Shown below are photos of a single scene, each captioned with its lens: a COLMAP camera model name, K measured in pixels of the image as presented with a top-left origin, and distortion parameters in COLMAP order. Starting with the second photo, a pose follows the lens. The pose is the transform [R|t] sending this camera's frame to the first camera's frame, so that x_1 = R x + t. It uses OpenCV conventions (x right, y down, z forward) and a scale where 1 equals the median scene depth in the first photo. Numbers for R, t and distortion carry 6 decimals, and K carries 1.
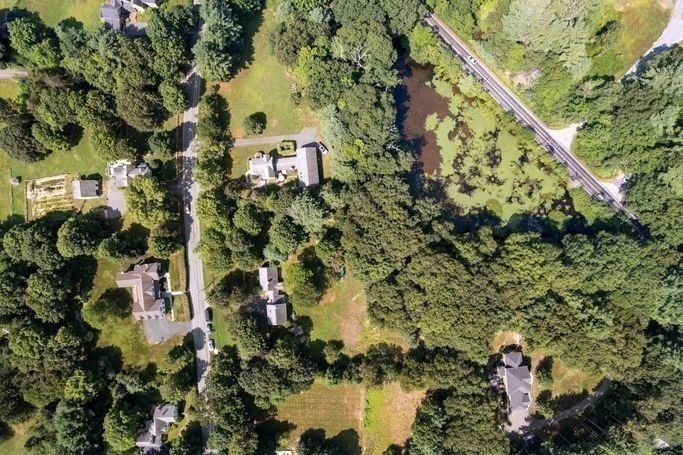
lens RADIAL K [[439.9, 0, 341.5], [0, 439.9, 227.5], [0, 0, 1]] dist [-0.074797, 0.069788]
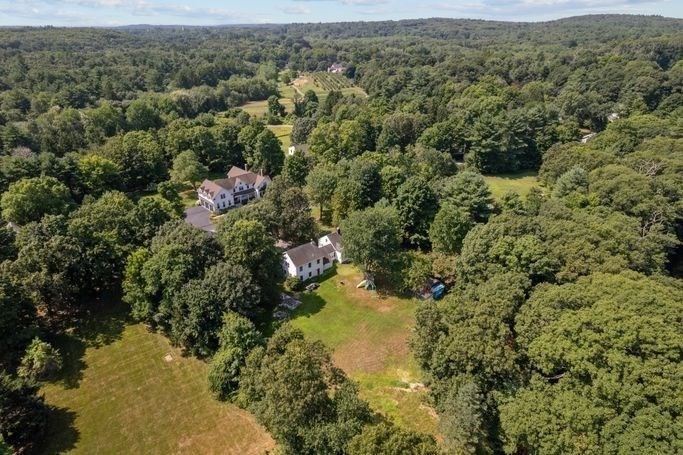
lens RADIAL K [[439.9, 0, 341.5], [0, 439.9, 227.5], [0, 0, 1]] dist [-0.074797, 0.069788]
pose [[0.607607, 0.343596, -0.716070, 0.261137], [-0.794001, 0.240781, -0.558199, 0.437216], [-0.019379, 0.907726, 0.419115, 0.680759]]
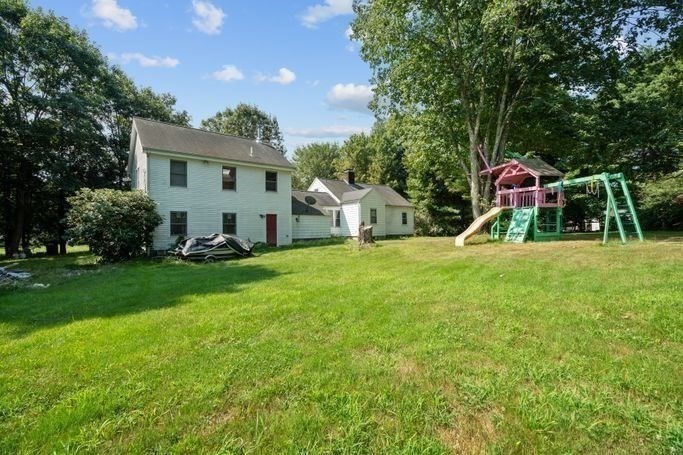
lens RADIAL K [[305.9, 0, 341.5], [0, 305.9, 227.5], [0, 0, 1]] dist [-0.002051, -0.000123]
pose [[0.582726, -0.032965, -0.812000, -0.032571], [-0.812631, -0.033253, -0.581829, 0.210771], [-0.007821, 0.998903, -0.046166, 0.957494]]
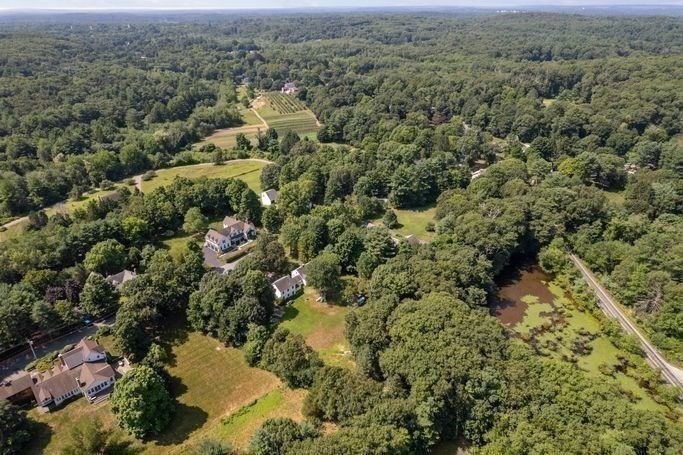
lens RADIAL K [[439.9, 0, 341.5], [0, 439.9, 227.5], [0, 0, 1]] dist [-0.074797, 0.069788]
pose [[0.688855, 0.332501, -0.644145, 0.490596], [-0.724751, 0.297938, -0.621263, 0.626602], [-0.014655, 0.894805, 0.446217, 0.424707]]
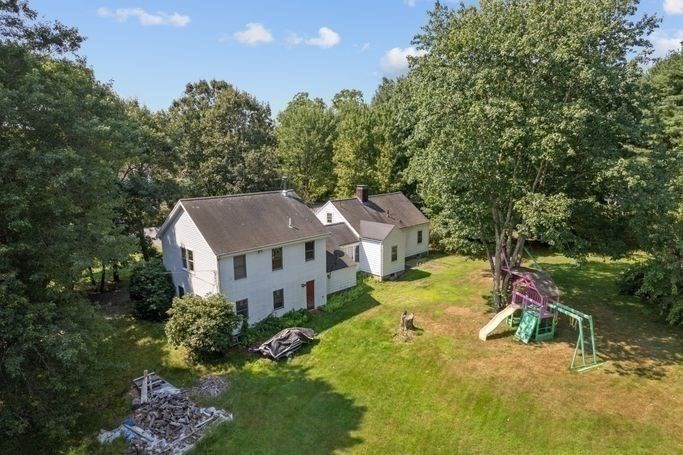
lens RADIAL K [[439.9, 0, 341.5], [0, 439.9, 227.5], [0, 0, 1]] dist [-0.074797, 0.069788]
pose [[0.662728, 0.129913, -0.737506, -0.012105], [-0.748671, 0.092786, -0.656416, 0.257152], [-0.016847, 0.987174, 0.158754, 0.910213]]
